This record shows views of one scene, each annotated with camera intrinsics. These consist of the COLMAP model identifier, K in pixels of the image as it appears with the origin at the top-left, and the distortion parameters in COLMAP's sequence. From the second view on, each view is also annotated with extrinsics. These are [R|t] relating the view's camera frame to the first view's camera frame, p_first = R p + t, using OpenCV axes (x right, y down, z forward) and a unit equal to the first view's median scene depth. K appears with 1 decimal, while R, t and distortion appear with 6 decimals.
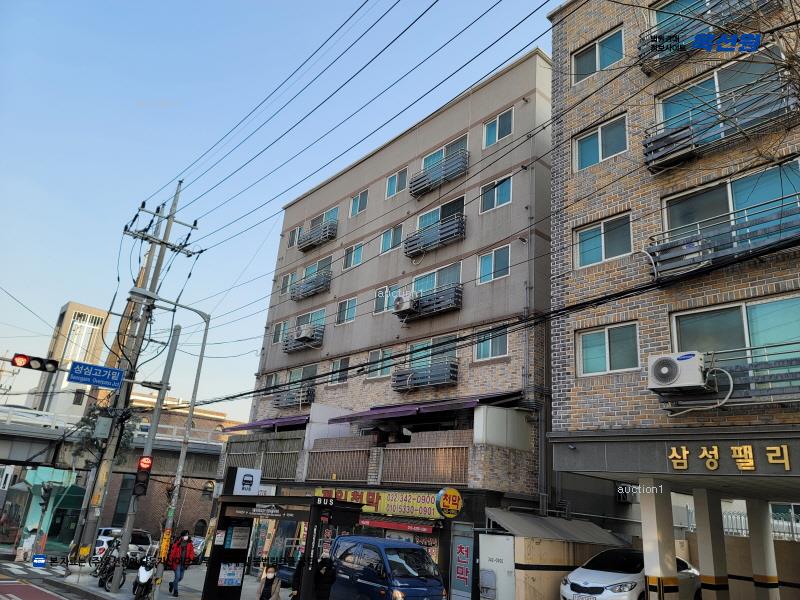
lens RADIAL K [[580.2, 0, 403.6], [0, 580.2, 302.1], [0, 0, 1]] dist [0.094102, -0.080177]
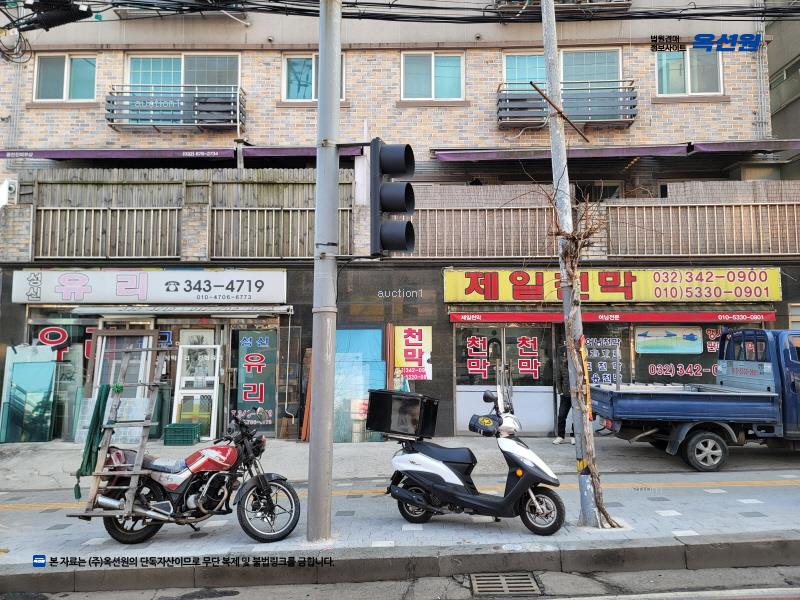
lens RADIAL K [[580.2, 0, 403.6], [0, 580.2, 302.1], [0, 0, 1]] dist [0.094102, -0.080177]
pose [[0.676668, -0.018275, 0.736062, -0.610764], [-0.193578, 0.960108, 0.201795, 0.256224], [-0.710386, -0.279033, 0.646136, 0.700887]]
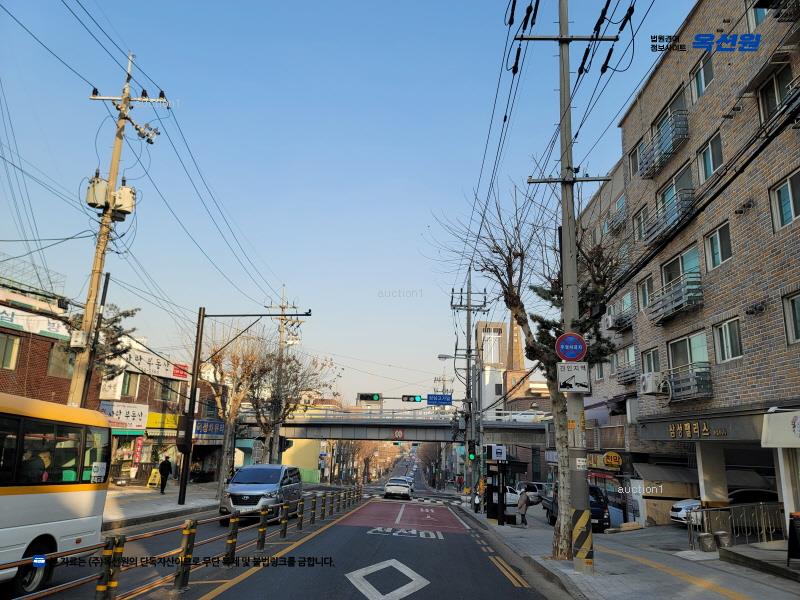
lens RADIAL K [[580.2, 0, 403.6], [0, 580.2, 302.1], [0, 0, 1]] dist [0.094102, -0.080177]
pose [[0.739145, -0.211330, -0.639534, 0.667035], [0.246301, 0.968547, -0.035385, -0.144333], [0.626897, -0.131363, 0.767948, -0.476861]]
